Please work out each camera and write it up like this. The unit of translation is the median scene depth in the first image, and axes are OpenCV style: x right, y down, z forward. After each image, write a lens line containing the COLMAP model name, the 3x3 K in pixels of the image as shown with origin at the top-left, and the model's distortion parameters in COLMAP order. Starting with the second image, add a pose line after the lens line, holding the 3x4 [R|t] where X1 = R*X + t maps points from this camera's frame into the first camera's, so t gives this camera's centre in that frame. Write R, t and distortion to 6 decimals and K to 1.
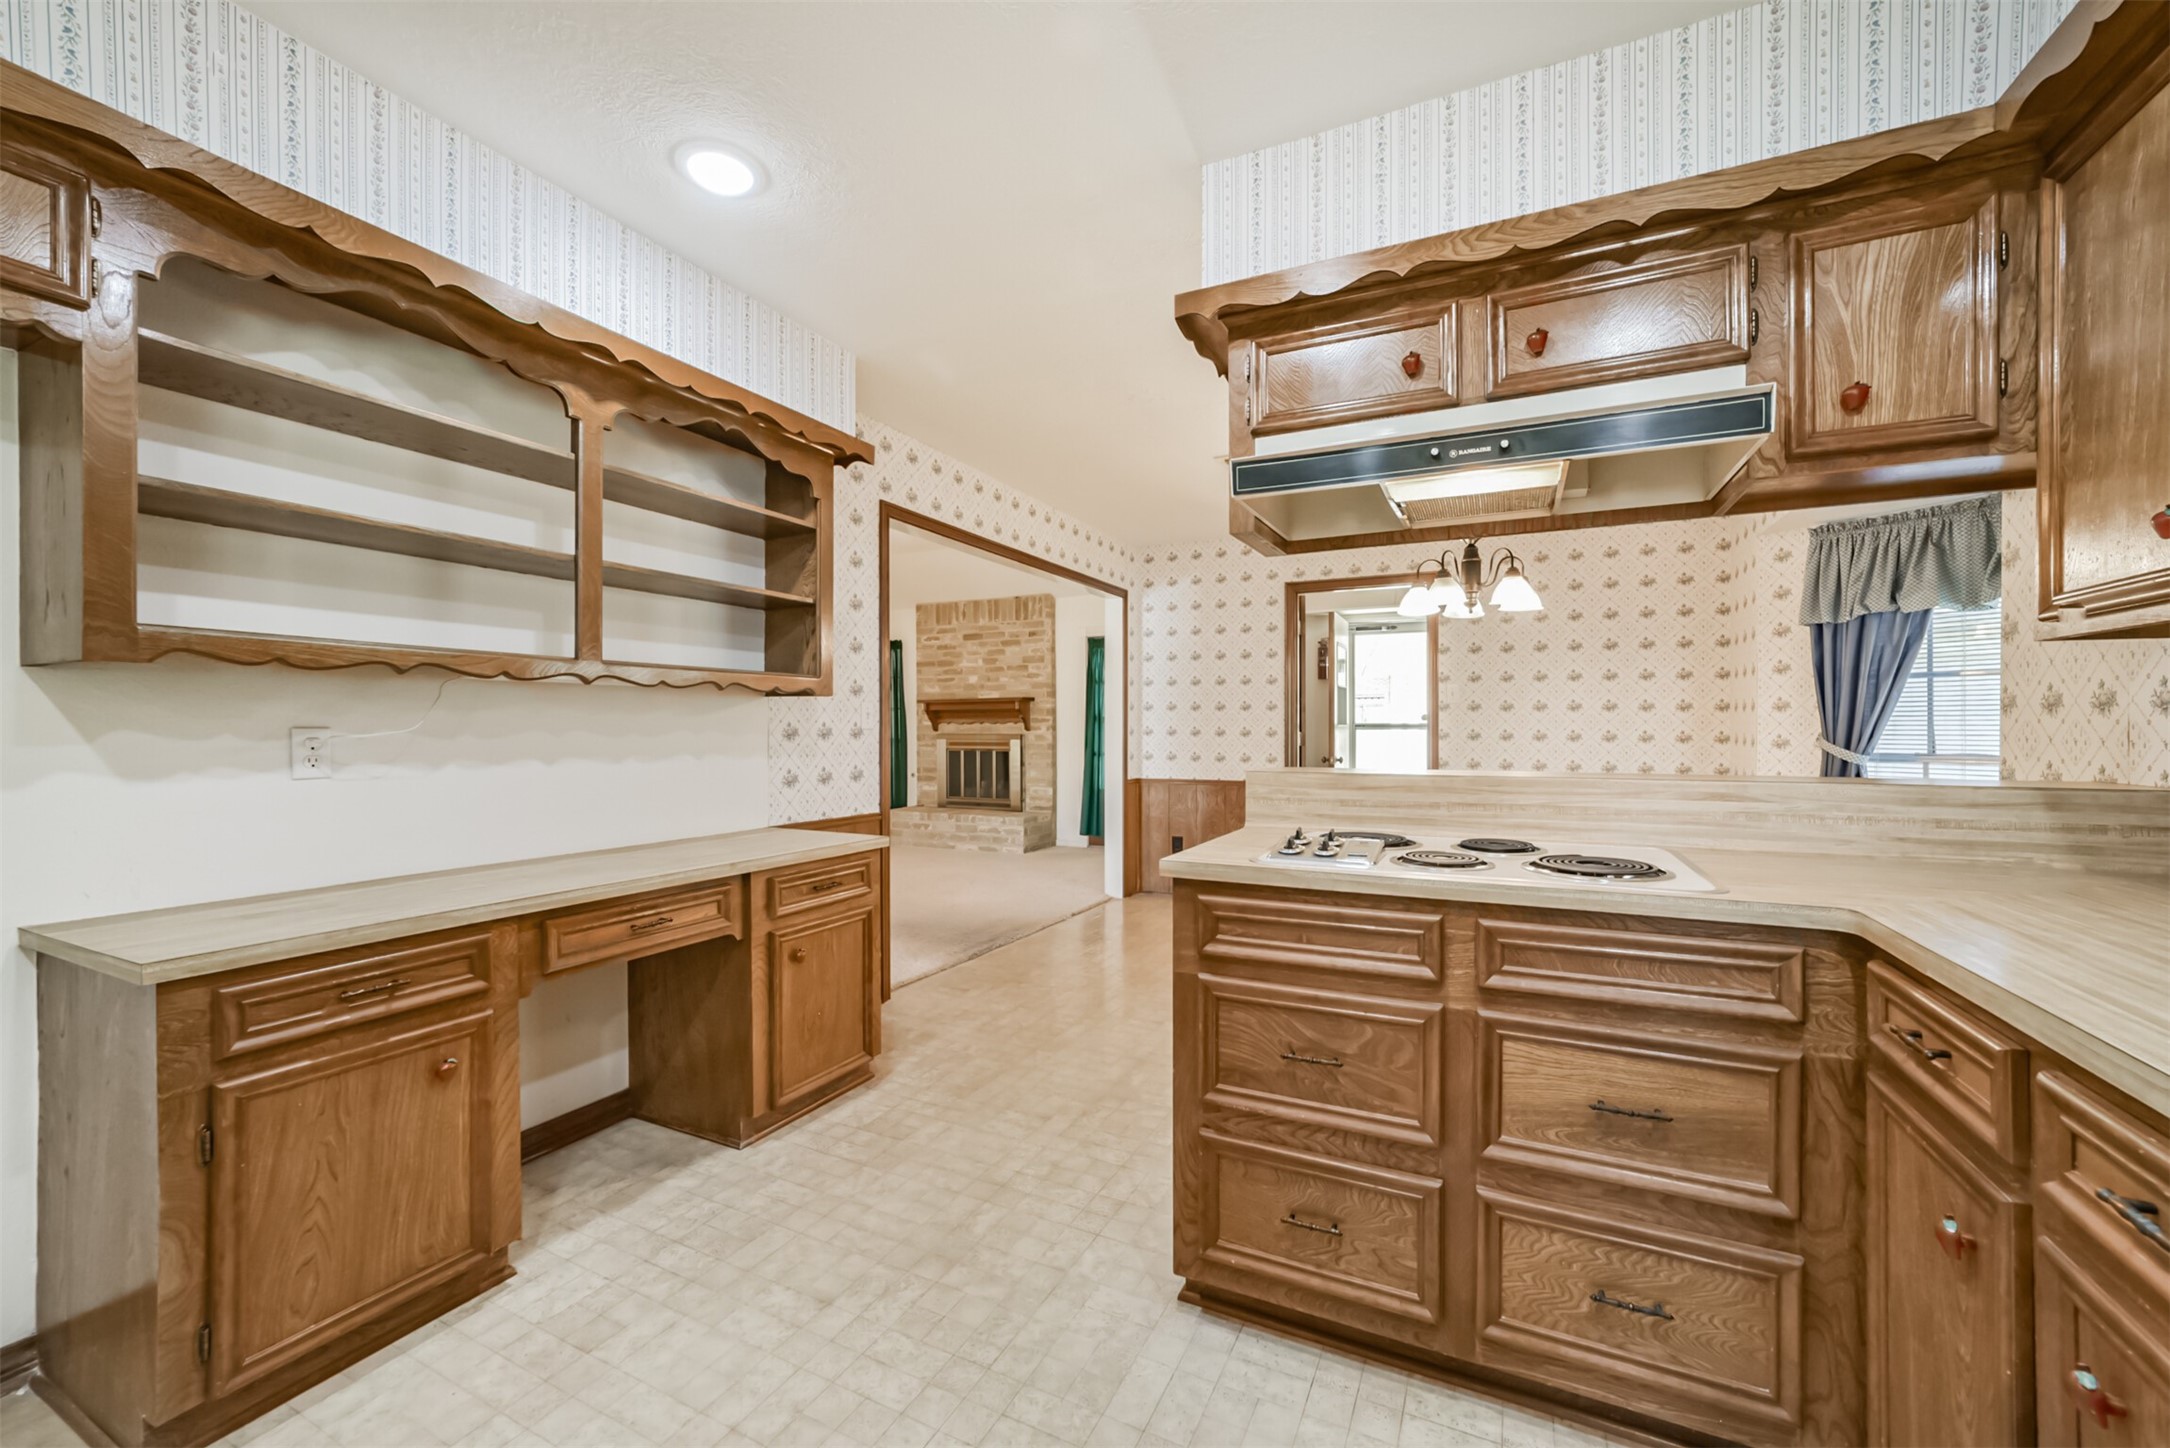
lens RADIAL K [[832.5, 0, 1089.0], [0, 832.5, 725.8], [0, 0, 1]] dist [-0.009051, 0.003556]
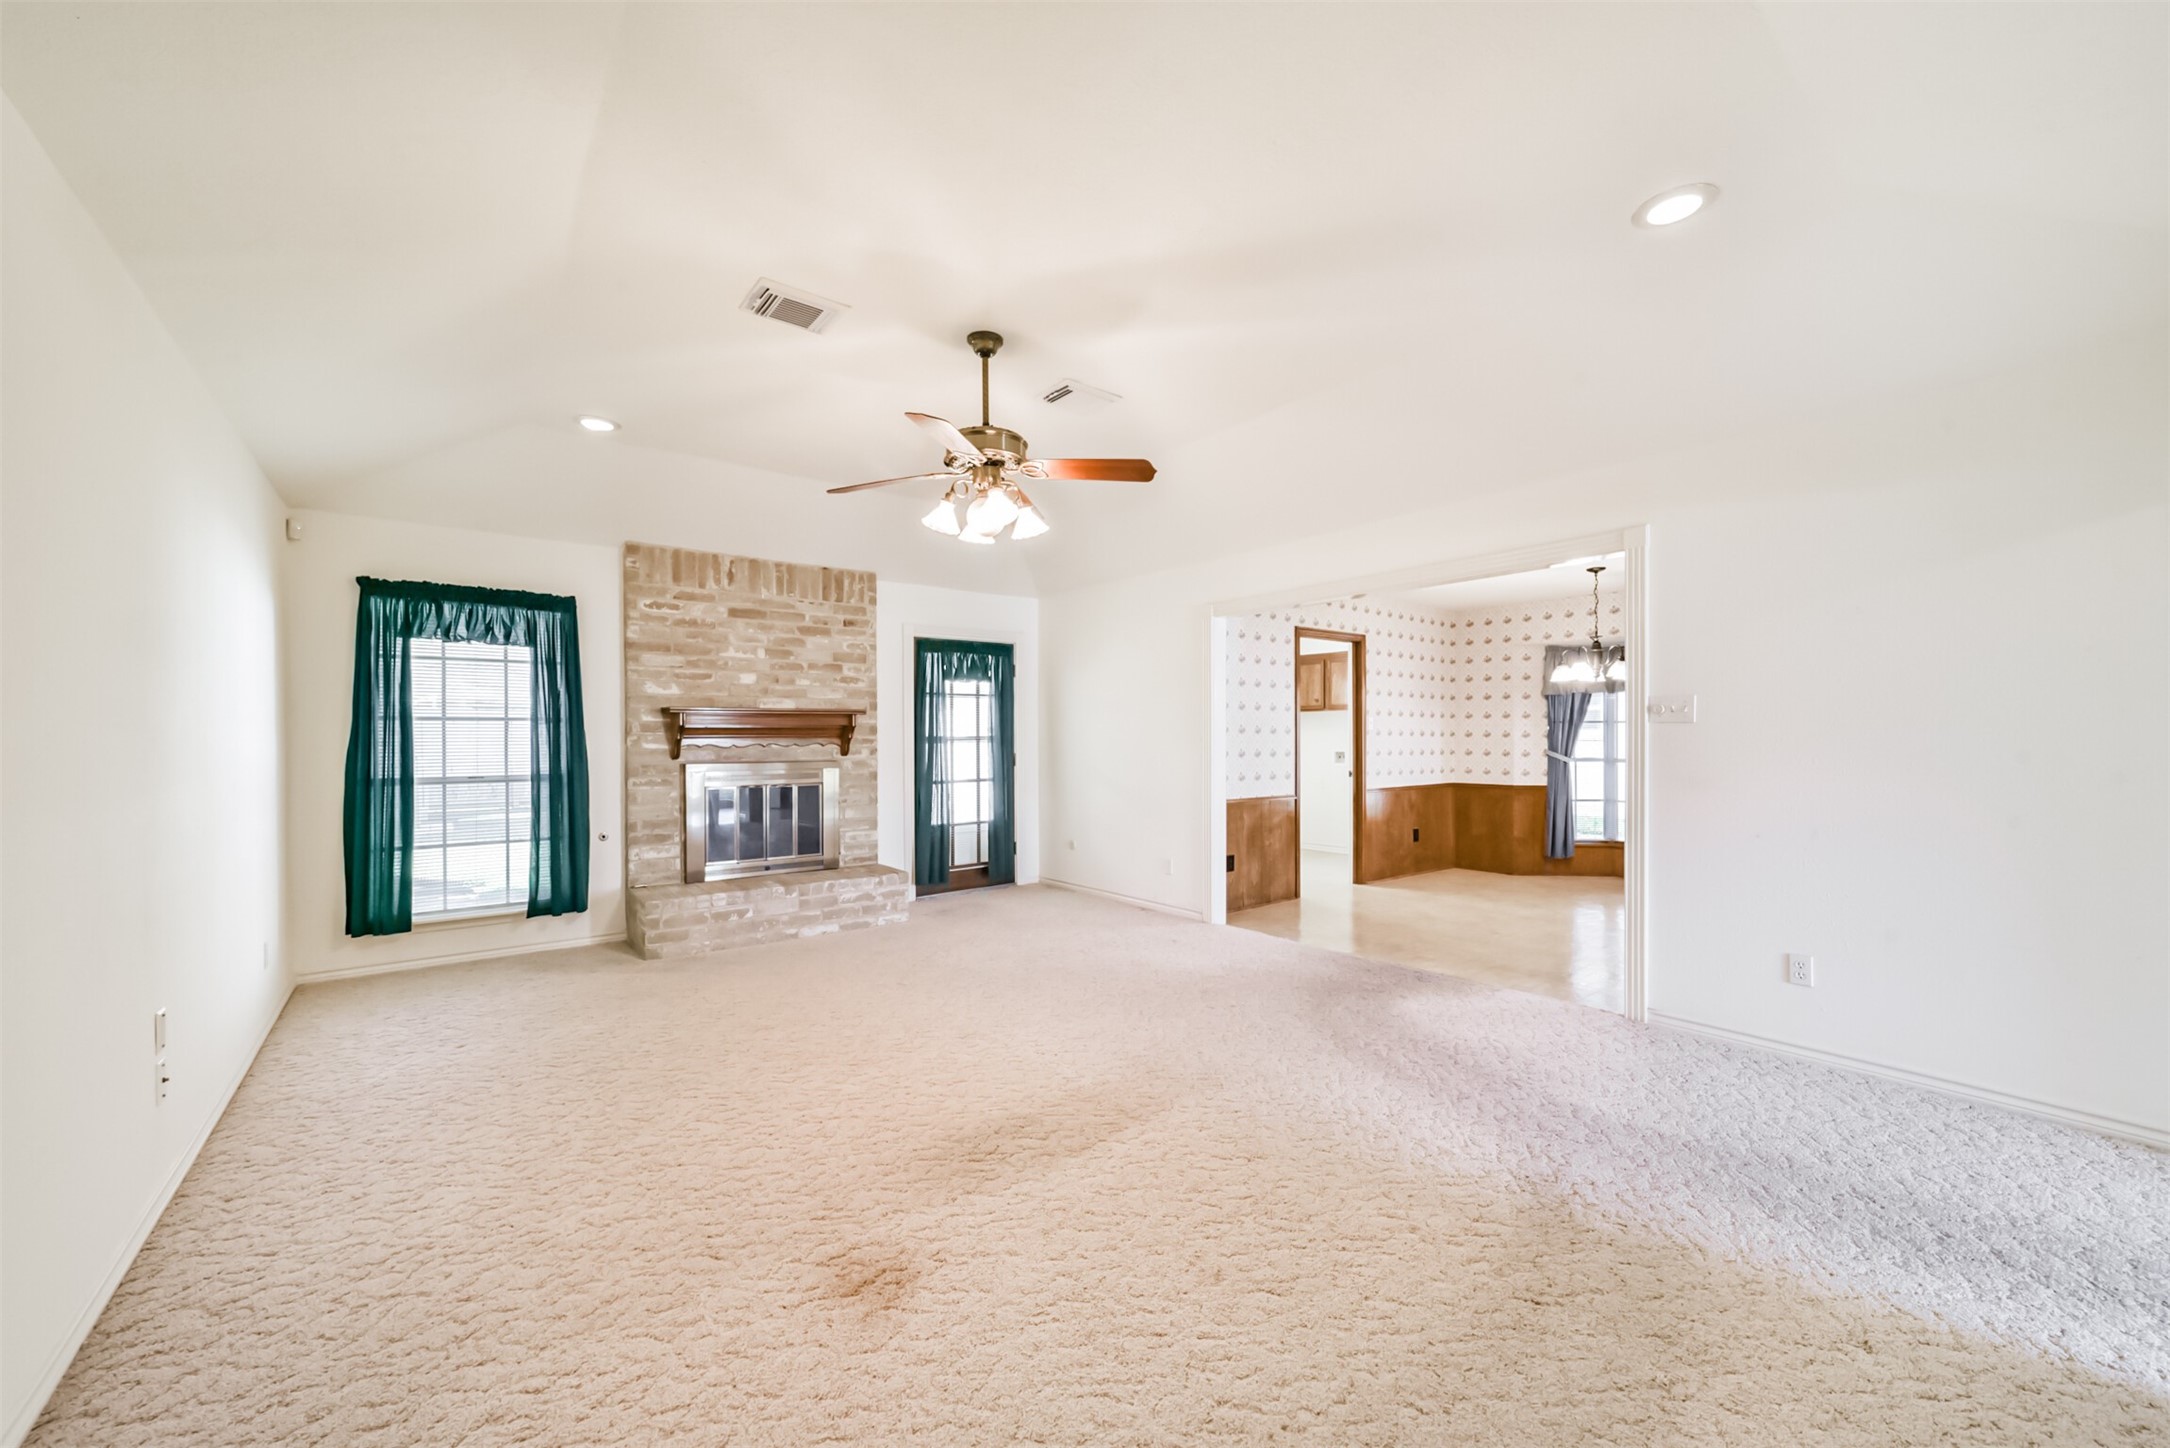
lens RADIAL K [[832.5, 0, 1086.6], [0, 832.5, 737.0], [0, 0, 1]] dist [-0.009051, 0.003556]
pose [[0.431959, -0.000069, 0.901893, -0.628048], [0.003481, 0.999993, -0.001590, -0.008203], [-0.901886, 0.003826, 0.431956, 0.489445]]
